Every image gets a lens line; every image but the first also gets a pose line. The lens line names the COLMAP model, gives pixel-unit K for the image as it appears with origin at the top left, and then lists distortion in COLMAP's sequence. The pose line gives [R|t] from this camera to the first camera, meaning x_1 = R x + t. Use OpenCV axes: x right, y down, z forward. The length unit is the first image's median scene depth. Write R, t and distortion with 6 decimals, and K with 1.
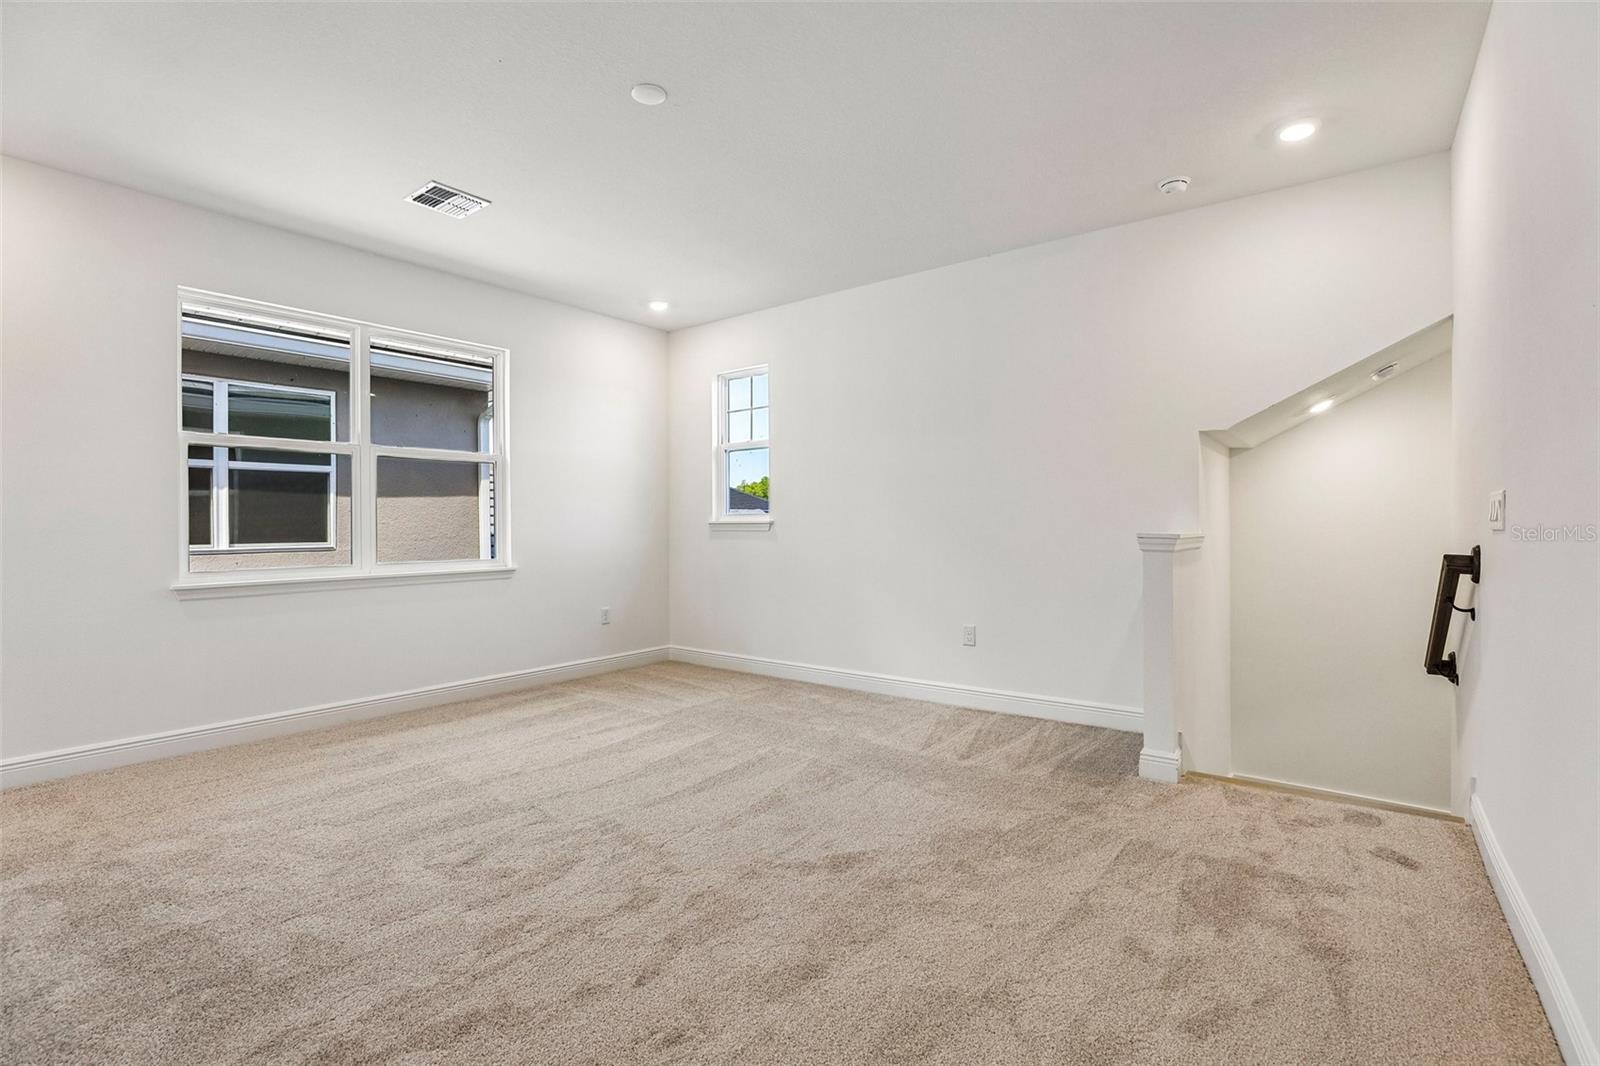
lens RADIAL K [[732.5, 0, 800.6], [0, 732.5, 531.6], [0, 0, 1]] dist [-0.038889, 0.012019]
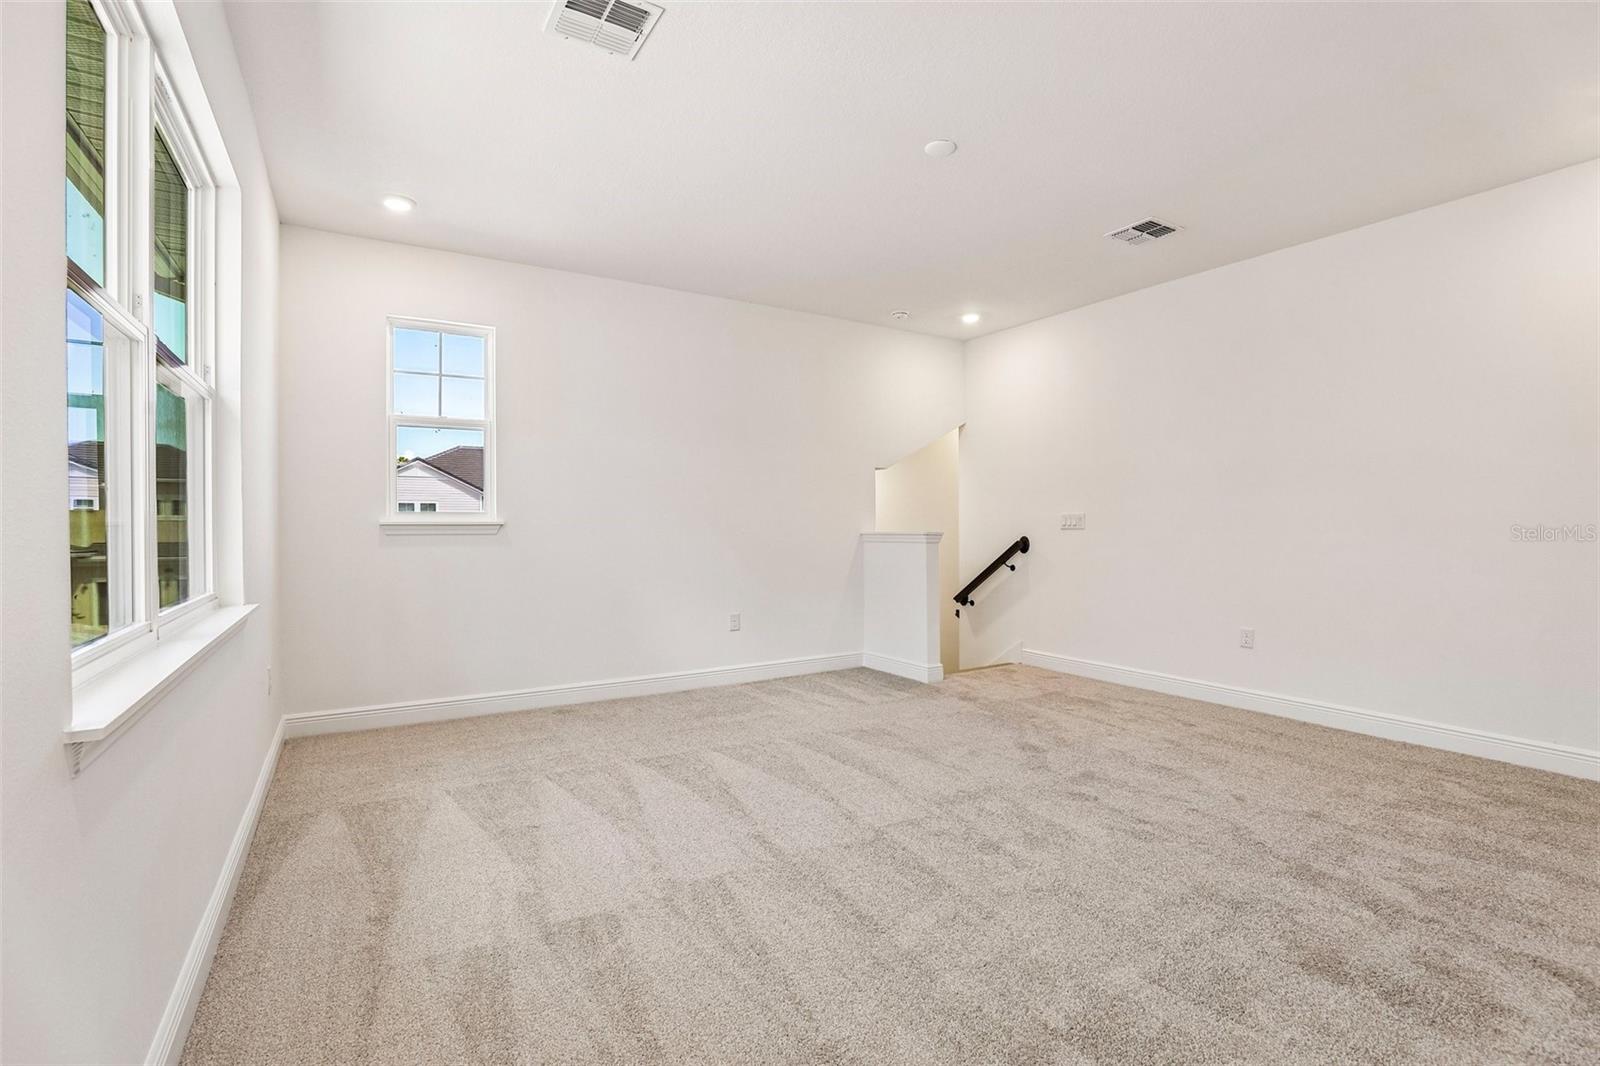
lens RADIAL K [[732.5, 0, 804.3], [0, 732.5, 529.8], [0, 0, 1]] dist [-0.038889, 0.012019]
pose [[0.359774, -0.007264, 0.933011, -0.937634], [0.003591, 0.999973, 0.006400, -0.013727], [-0.933033, 0.001048, 0.359790, 0.538031]]
